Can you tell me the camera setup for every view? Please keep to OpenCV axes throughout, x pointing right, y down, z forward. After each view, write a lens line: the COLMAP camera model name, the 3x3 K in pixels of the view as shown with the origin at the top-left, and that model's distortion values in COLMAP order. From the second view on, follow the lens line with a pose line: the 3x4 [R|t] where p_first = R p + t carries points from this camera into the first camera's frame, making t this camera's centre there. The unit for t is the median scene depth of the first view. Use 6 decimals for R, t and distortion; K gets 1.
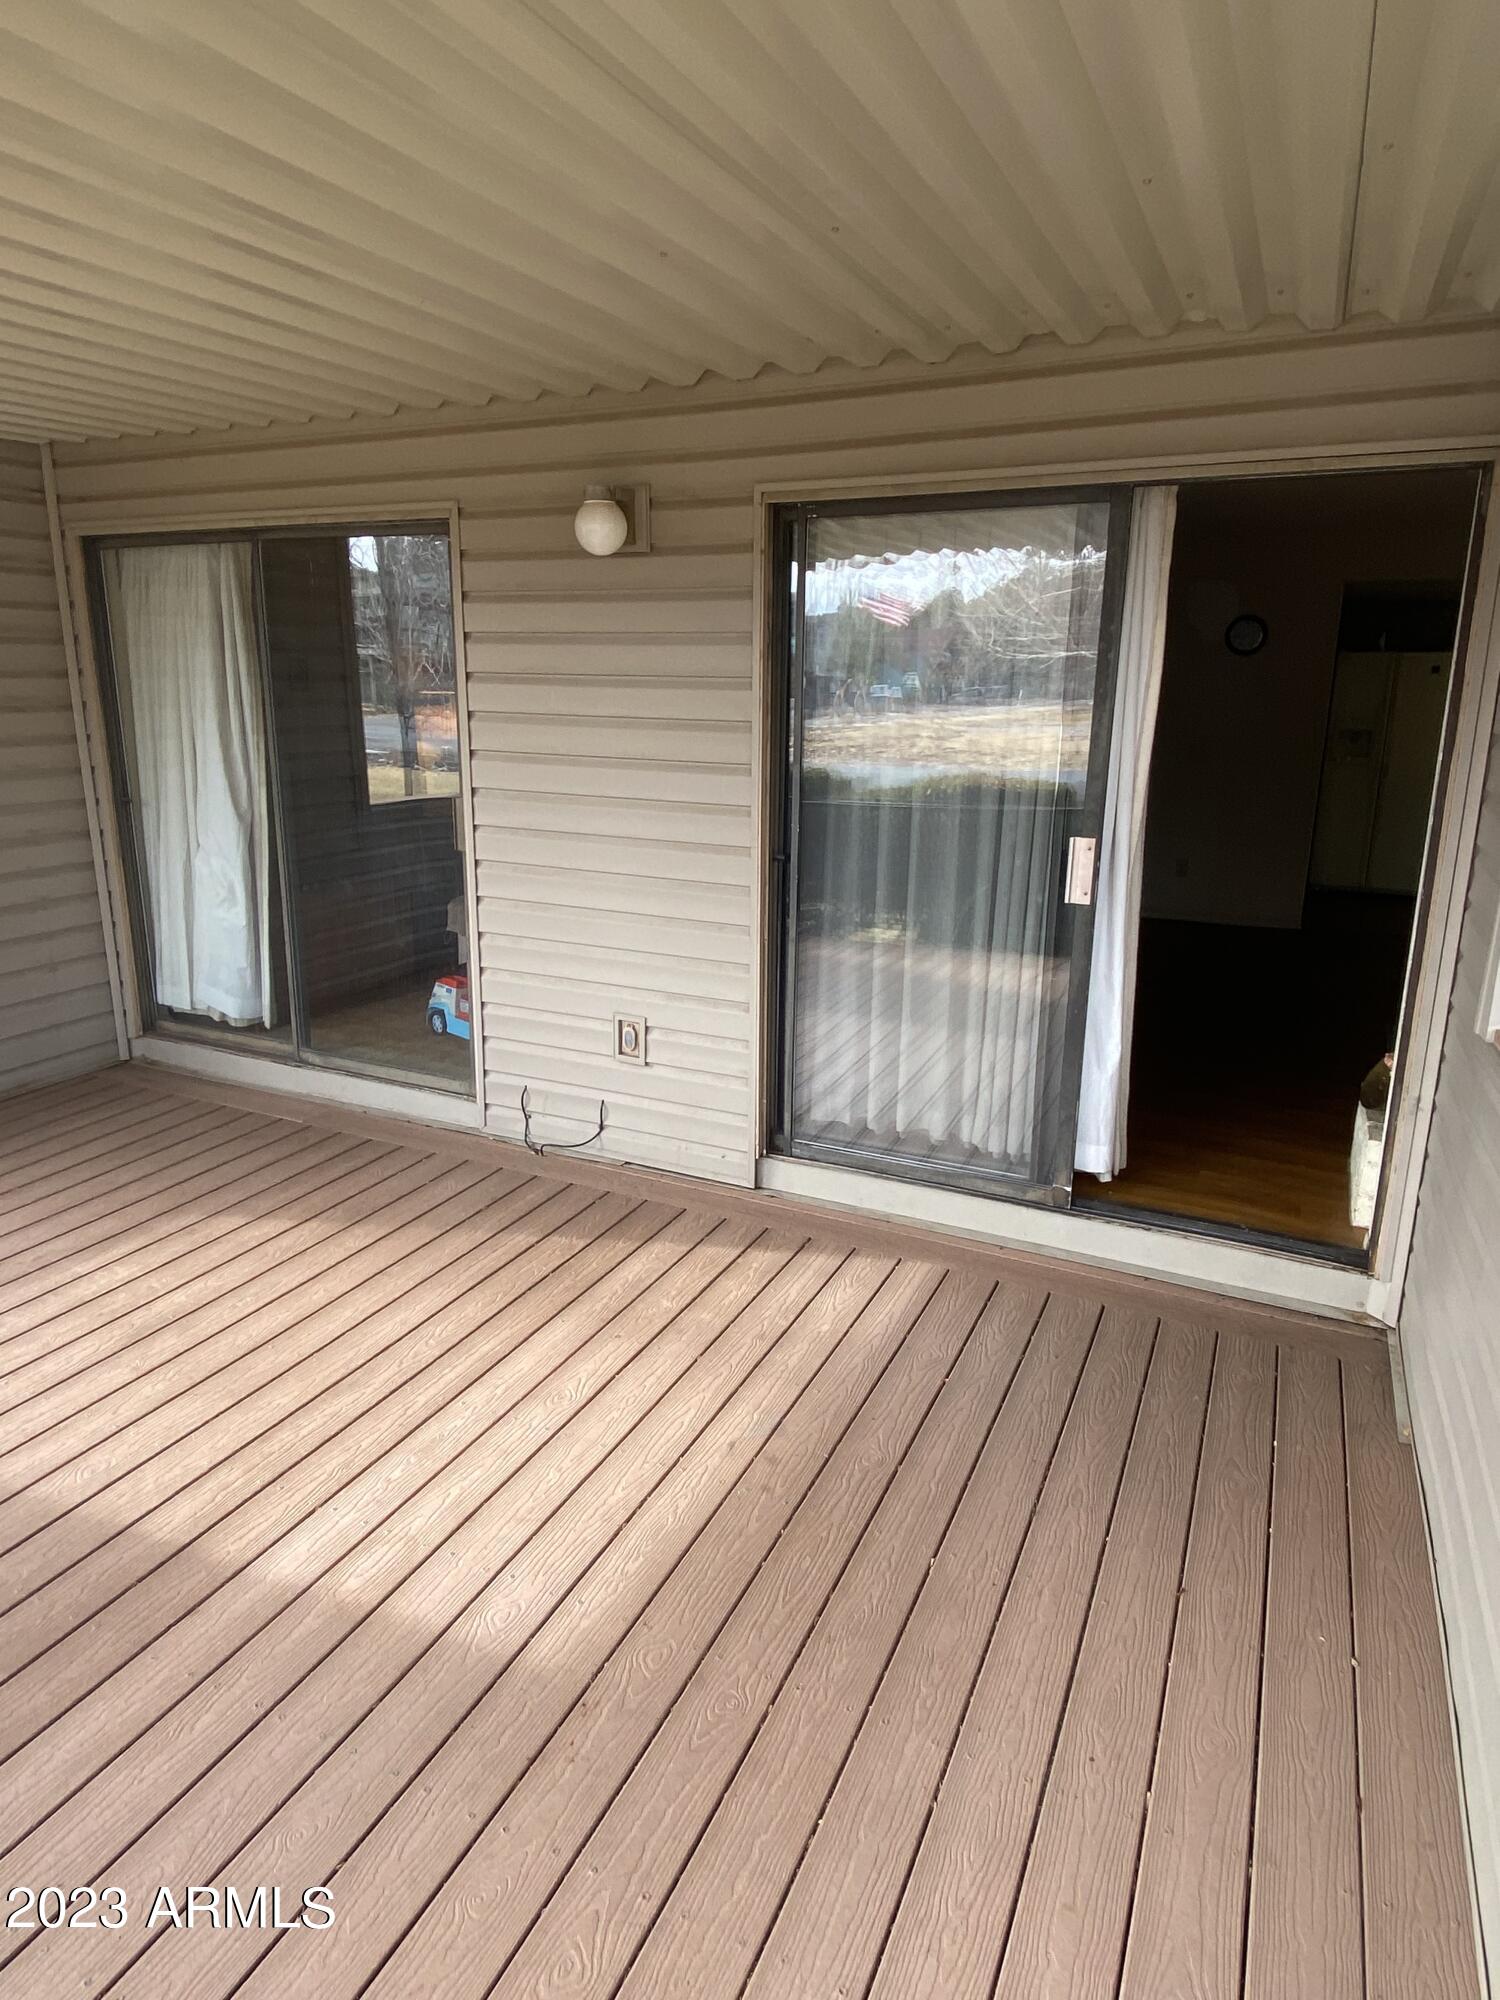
lens RADIAL K [[1195.8, 0, 745.9], [0, 1195.8, 993.2], [0, 0, 1]] dist [0.049799, -0.003965]
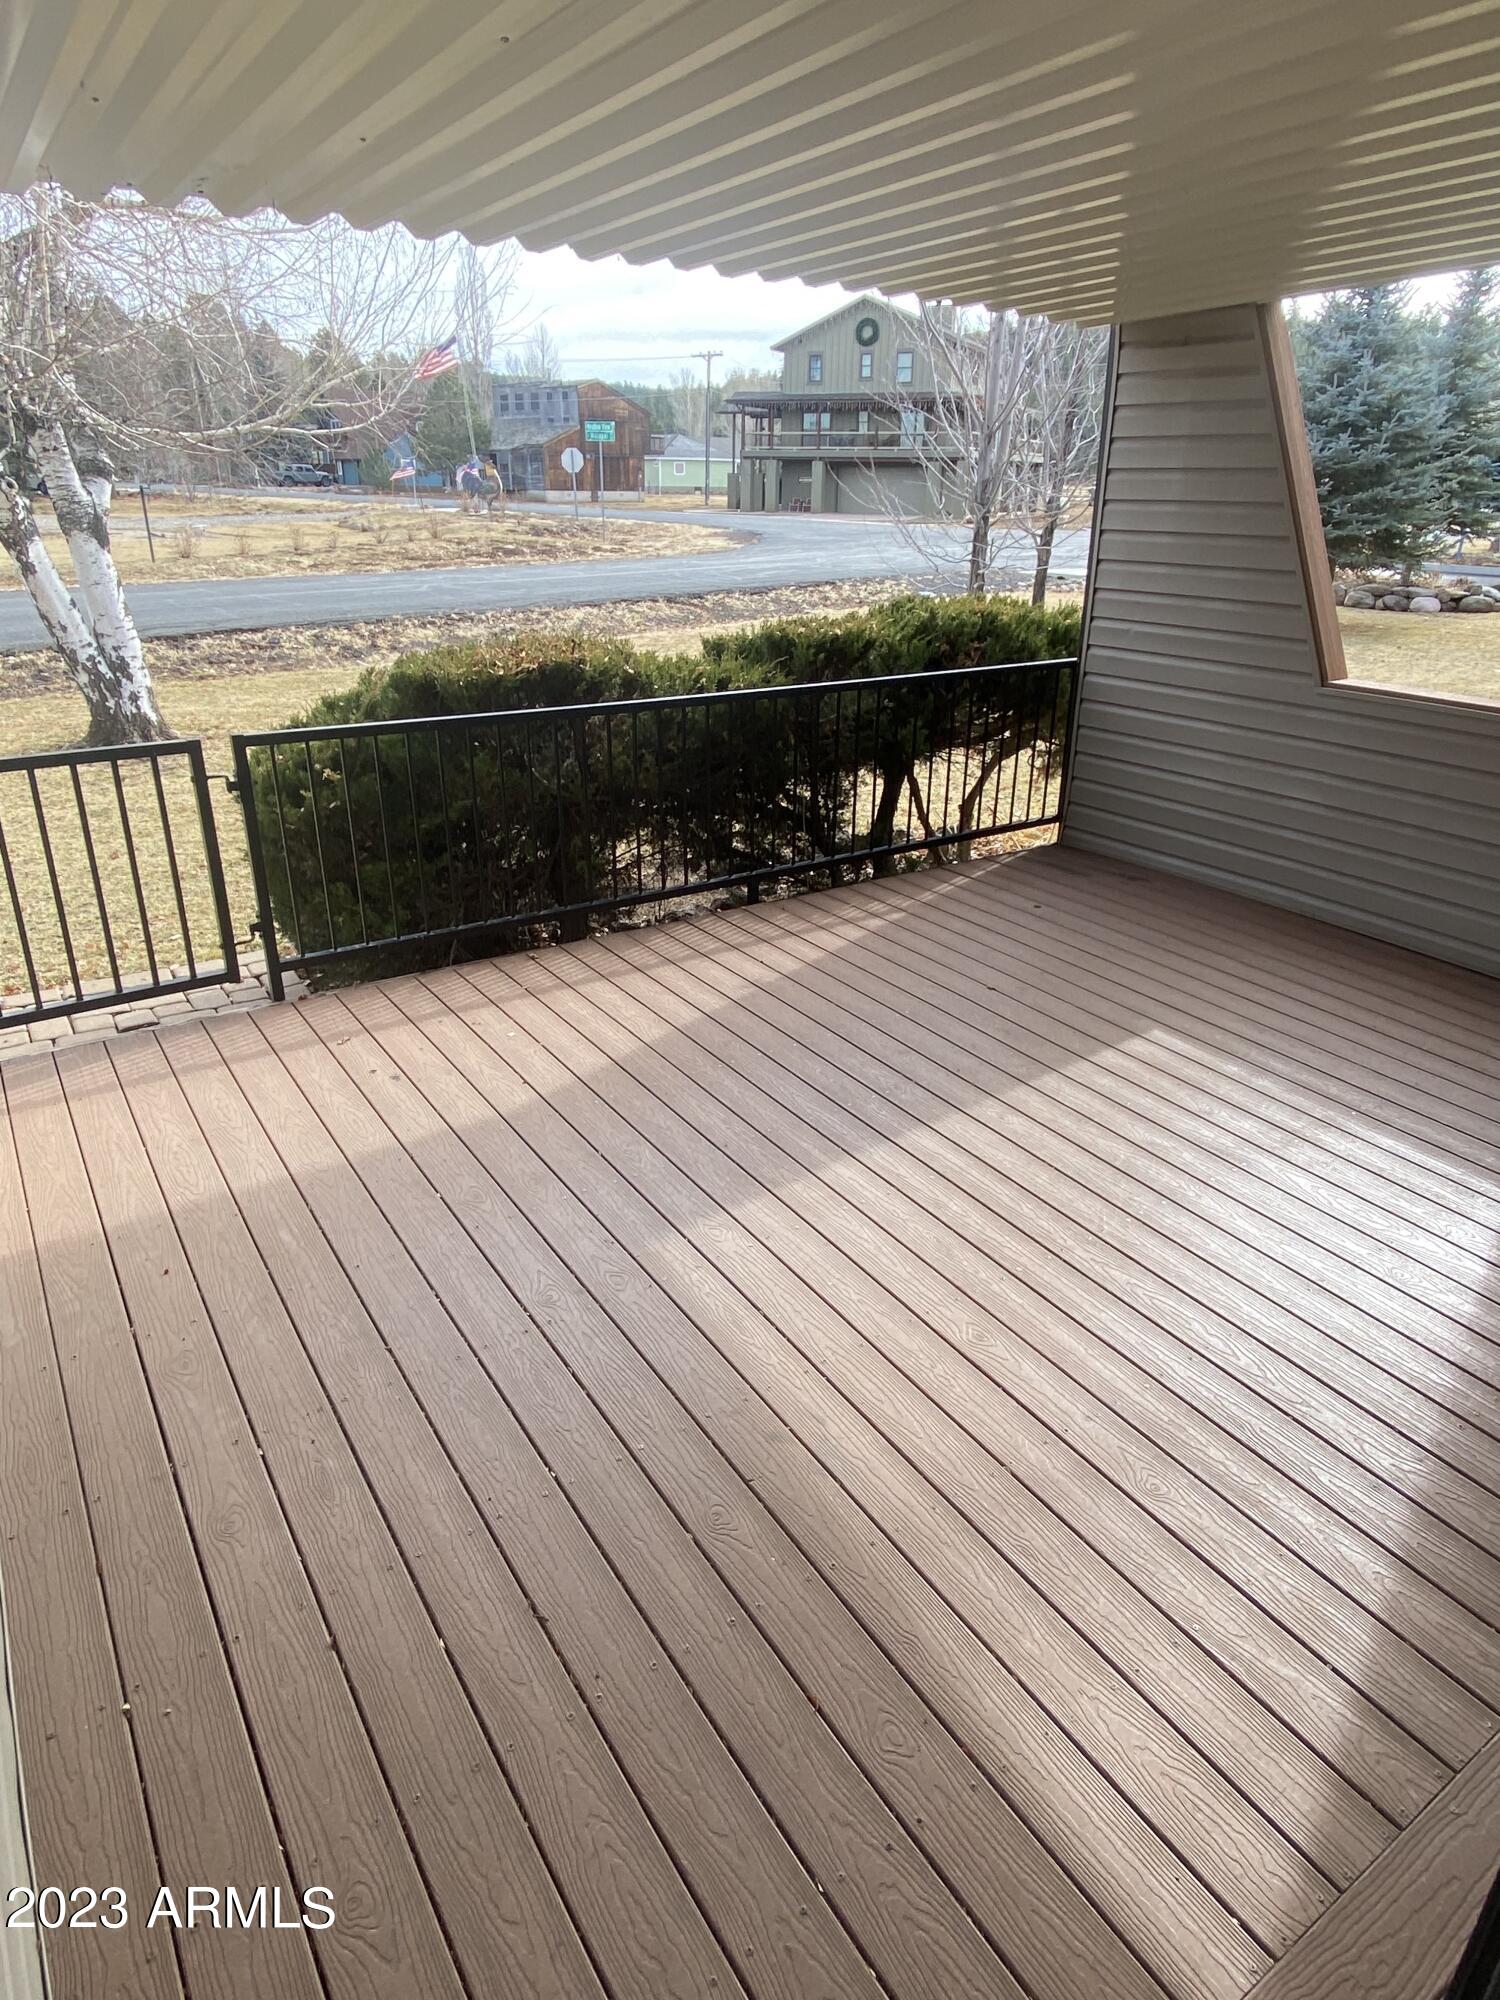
lens RADIAL K [[1195.8, 0, 747.3], [0, 1195.8, 999.0], [0, 0, 1]] dist [0.049799, -0.003965]
pose [[-0.529475, 0.317925, -0.786498, 0.578335], [-0.237199, 0.834657, 0.497076, -0.293476], [0.814489, 0.449746, -0.366519, 1.072270]]
